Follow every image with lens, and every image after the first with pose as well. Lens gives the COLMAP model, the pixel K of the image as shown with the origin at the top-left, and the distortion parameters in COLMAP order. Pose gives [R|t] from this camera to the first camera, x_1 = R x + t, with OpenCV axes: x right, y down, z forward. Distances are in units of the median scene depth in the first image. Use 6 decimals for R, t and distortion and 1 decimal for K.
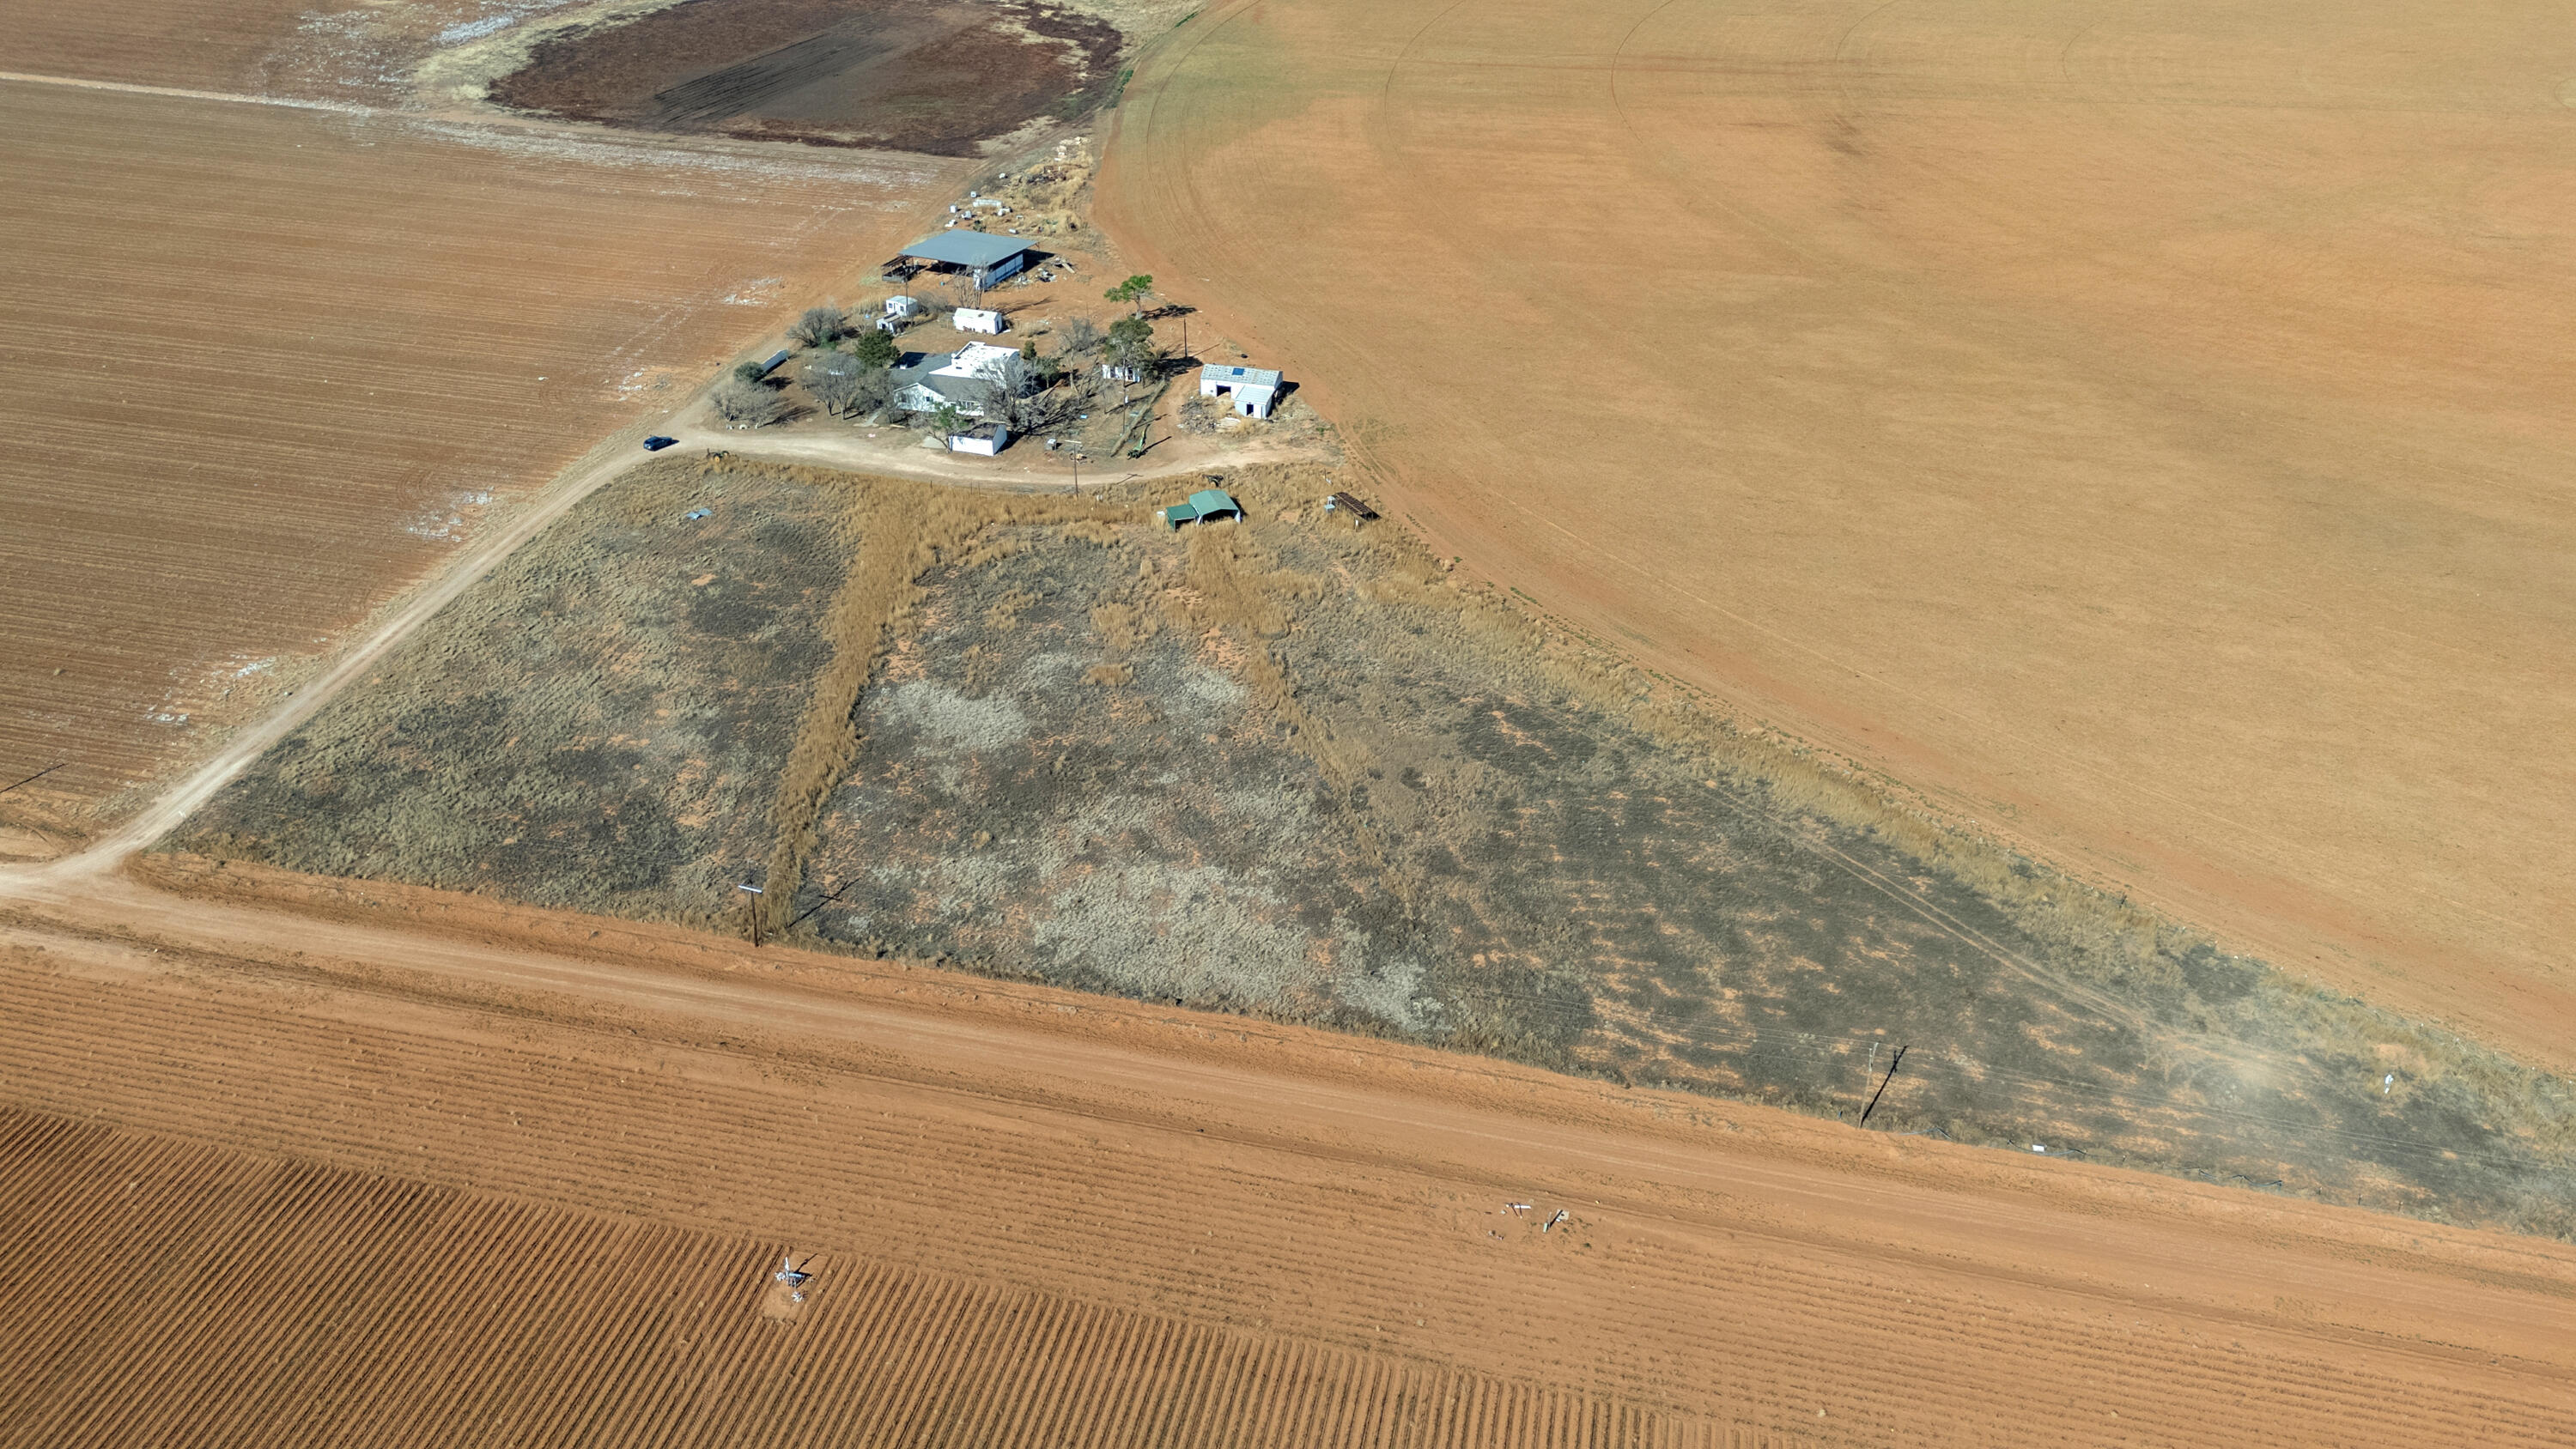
lens RADIAL K [[1868.9, 0, 1288.0], [0, 1868.9, 724.5], [0, 0, 1]] dist [0.087763, -0.106475]
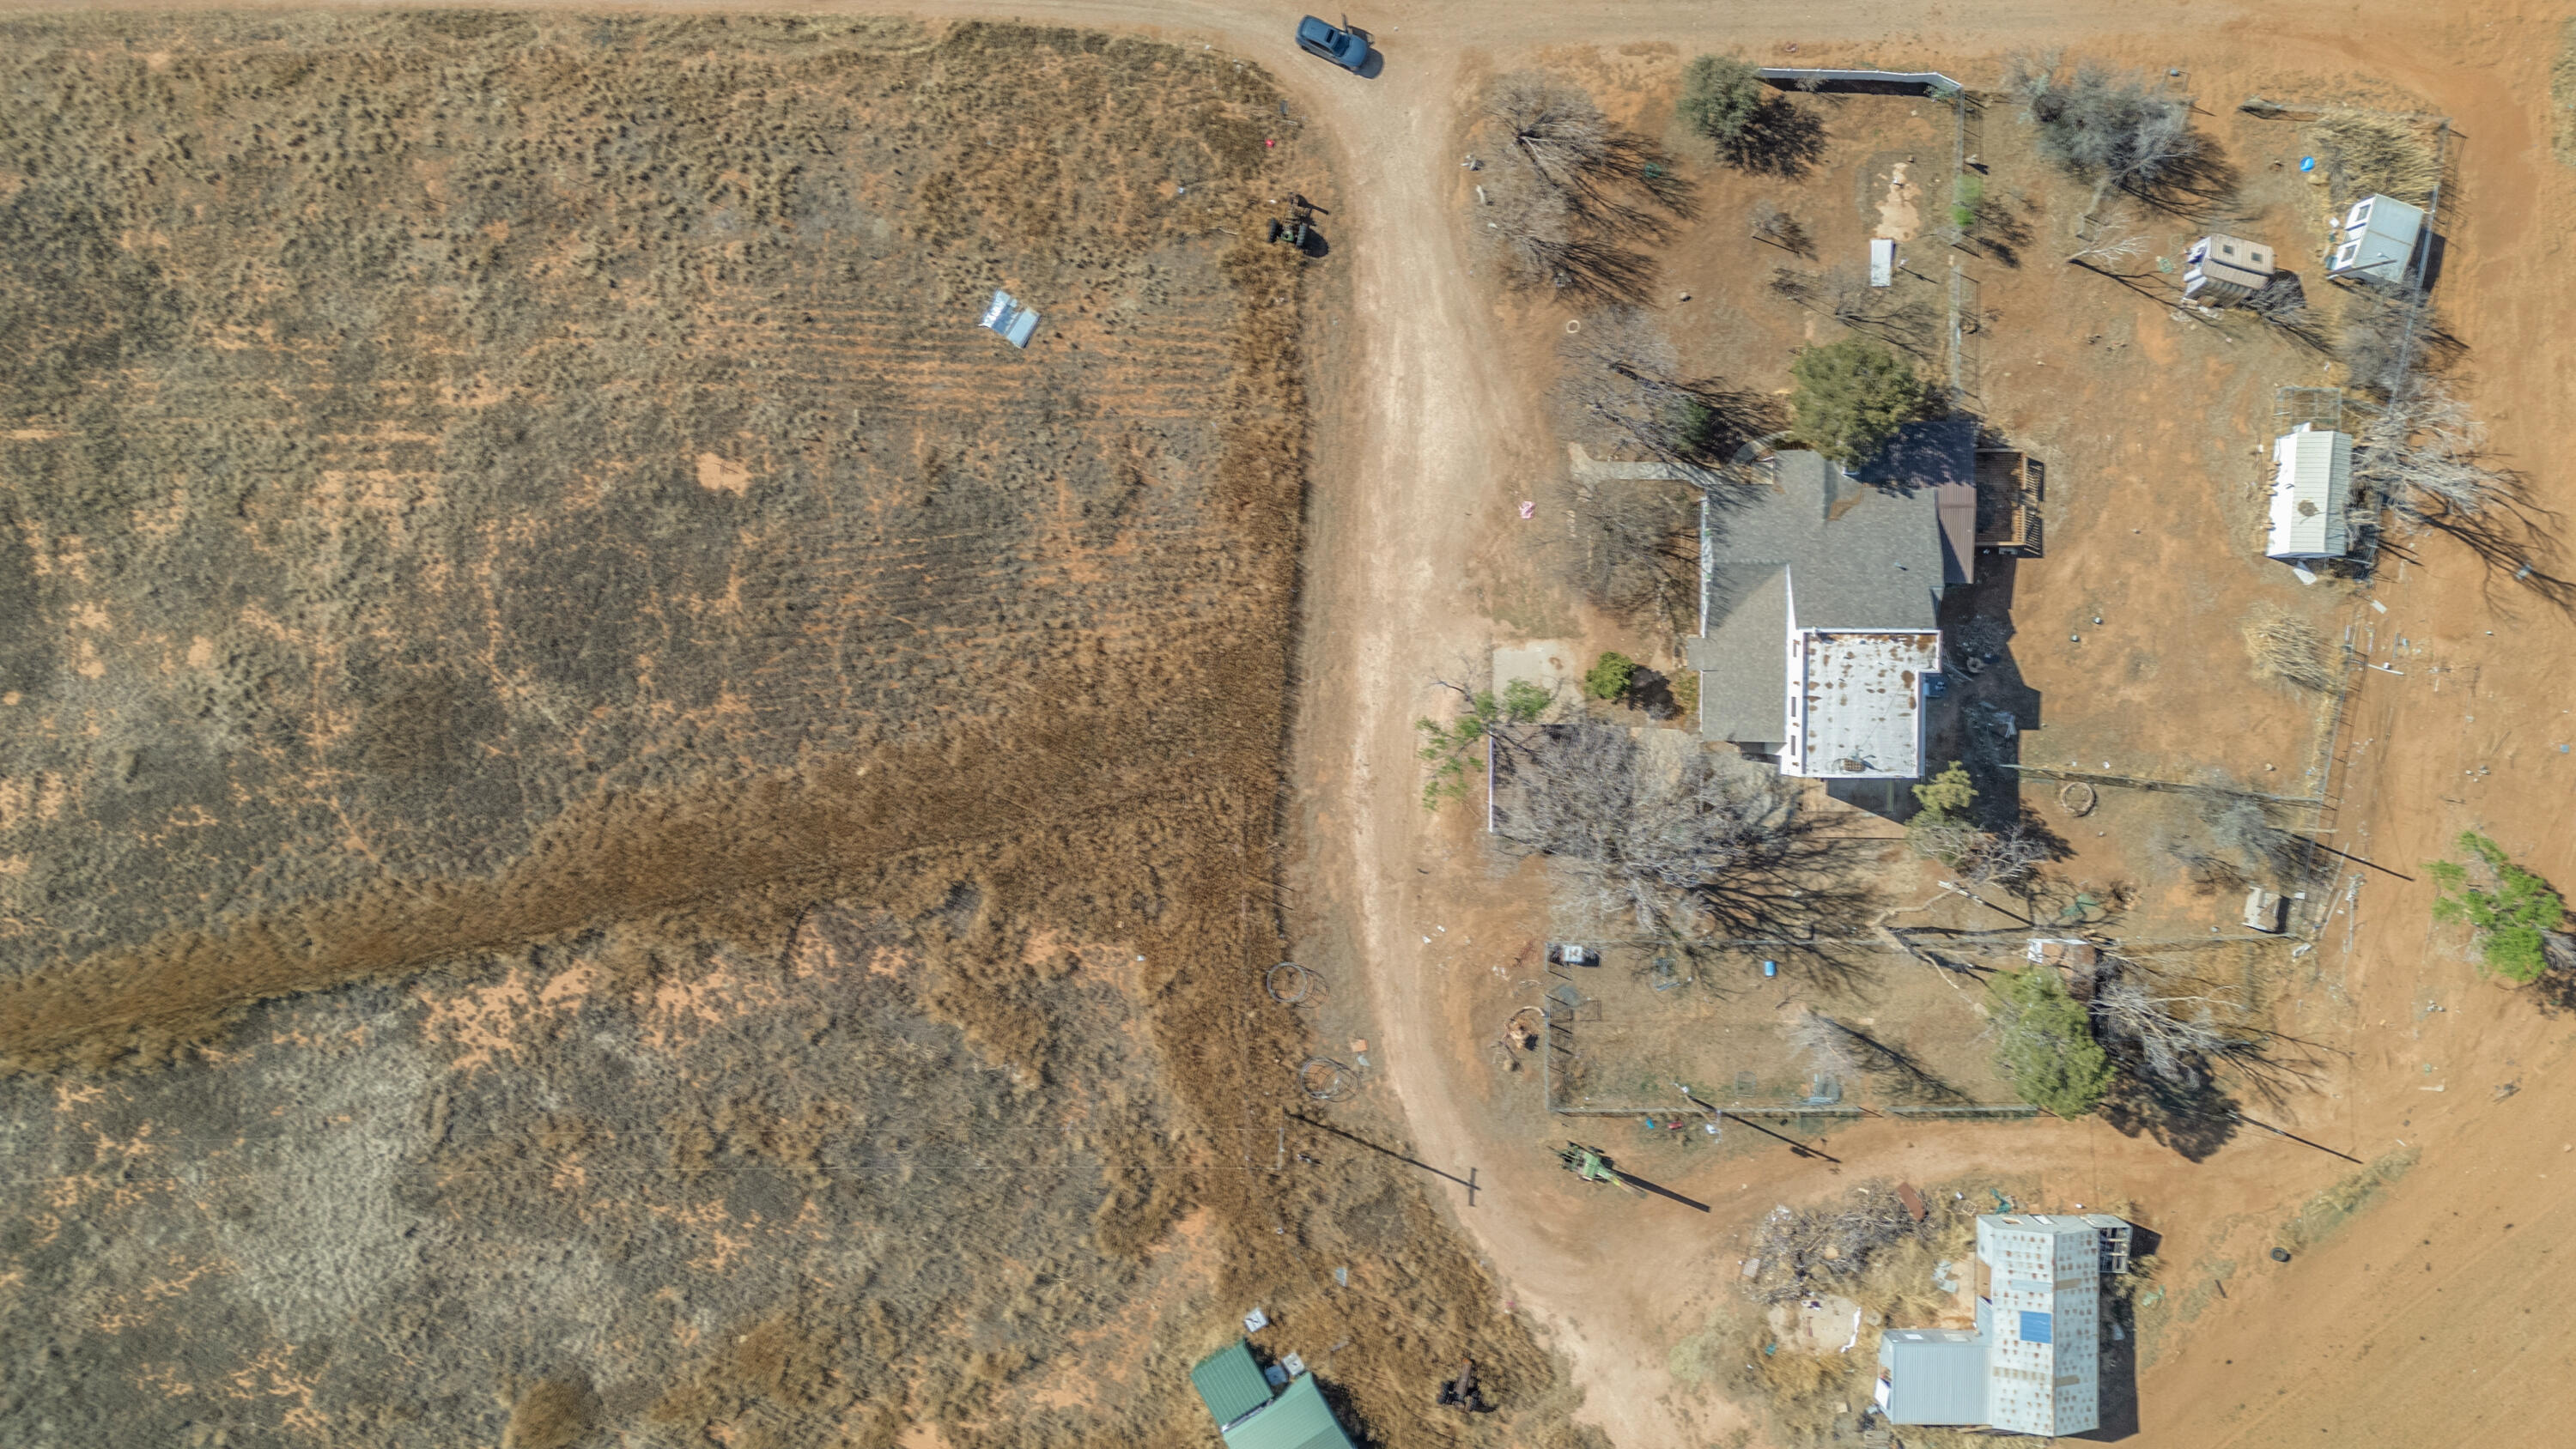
lens RADIAL K [[1868.9, 0, 1288.0], [0, 1868.9, 724.5], [0, 0, 1]] dist [0.087763, -0.106475]
pose [[0.211384, 0.977193, 0.020275, -0.221193], [-0.554703, 0.102861, 0.825666, -0.517591], [0.804749, -0.185779, 0.563795, 0.809544]]
